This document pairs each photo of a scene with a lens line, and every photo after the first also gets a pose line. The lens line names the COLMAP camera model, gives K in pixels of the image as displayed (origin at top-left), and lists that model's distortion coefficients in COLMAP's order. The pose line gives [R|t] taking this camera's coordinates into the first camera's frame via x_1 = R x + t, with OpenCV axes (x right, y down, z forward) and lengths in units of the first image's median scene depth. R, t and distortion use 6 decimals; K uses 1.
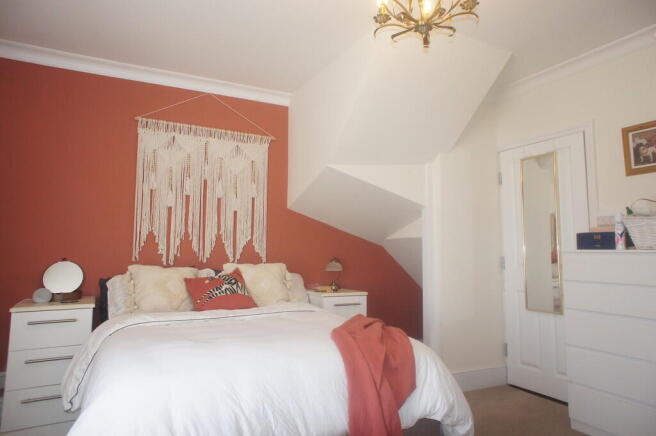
lens RADIAL K [[446.7, 0, 329.4], [0, 446.7, 215.3], [0, 0, 1]] dist [-0.033055, 0.020302]
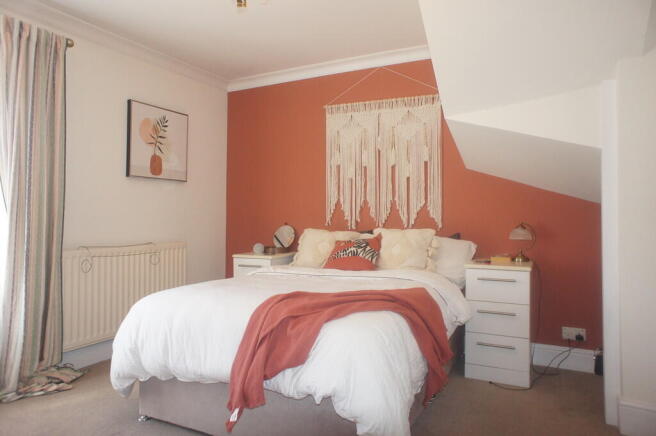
lens RADIAL K [[446.7, 0, 329.2], [0, 446.7, 216.3], [0, 0, 1]] dist [-0.033055, 0.020302]
pose [[0.558576, -0.008436, -0.829410, 0.540121], [0.074022, 0.996465, 0.039716, 0.027032], [0.826144, -0.083579, 0.557226, 0.293514]]
